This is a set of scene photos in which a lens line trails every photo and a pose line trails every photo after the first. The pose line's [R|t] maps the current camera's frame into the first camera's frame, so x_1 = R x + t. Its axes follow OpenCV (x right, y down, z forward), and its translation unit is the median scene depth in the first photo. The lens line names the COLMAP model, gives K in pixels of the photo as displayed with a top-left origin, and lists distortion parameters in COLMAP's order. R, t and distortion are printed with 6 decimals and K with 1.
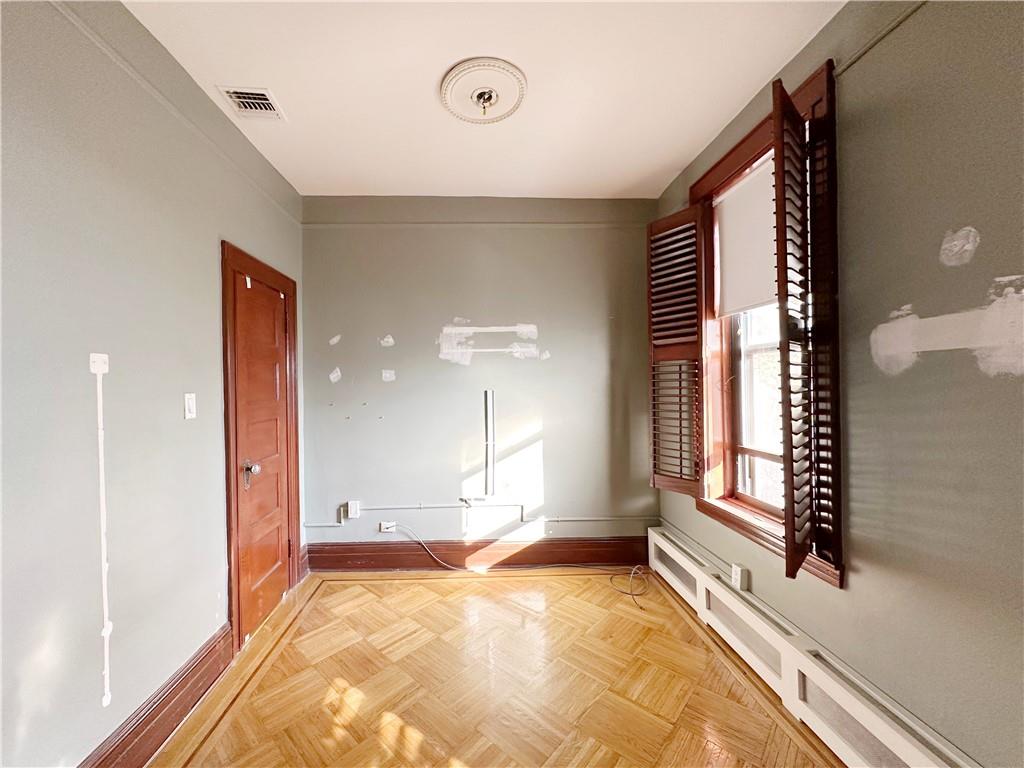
lens RADIAL K [[409.4, 0, 511.7], [0, 409.4, 387.7], [0, 0, 1]] dist [0.011366, 0.000224]
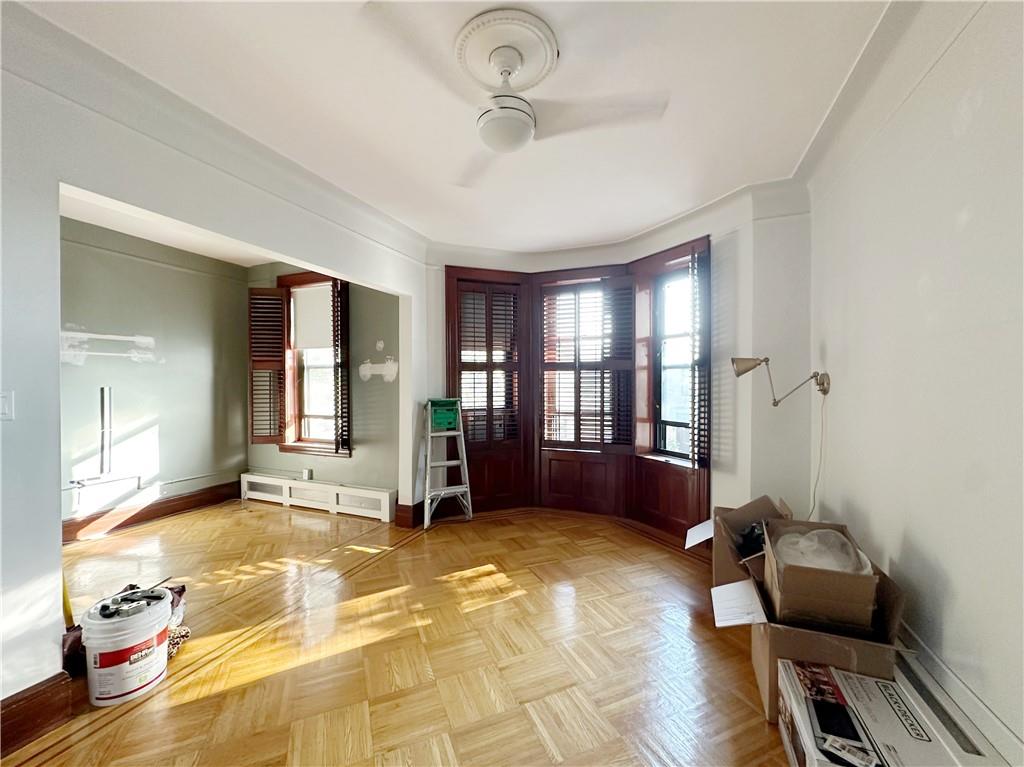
lens RADIAL K [[409.4, 0, 510.7], [0, 409.4, 384.0], [0, 0, 1]] dist [0.011366, 0.000224]
pose [[0.424877, 0.003504, 0.905244, -0.671291], [-0.001226, 0.999994, -0.003296, -0.000254], [-0.905250, 0.000291, 0.424879, -0.621854]]
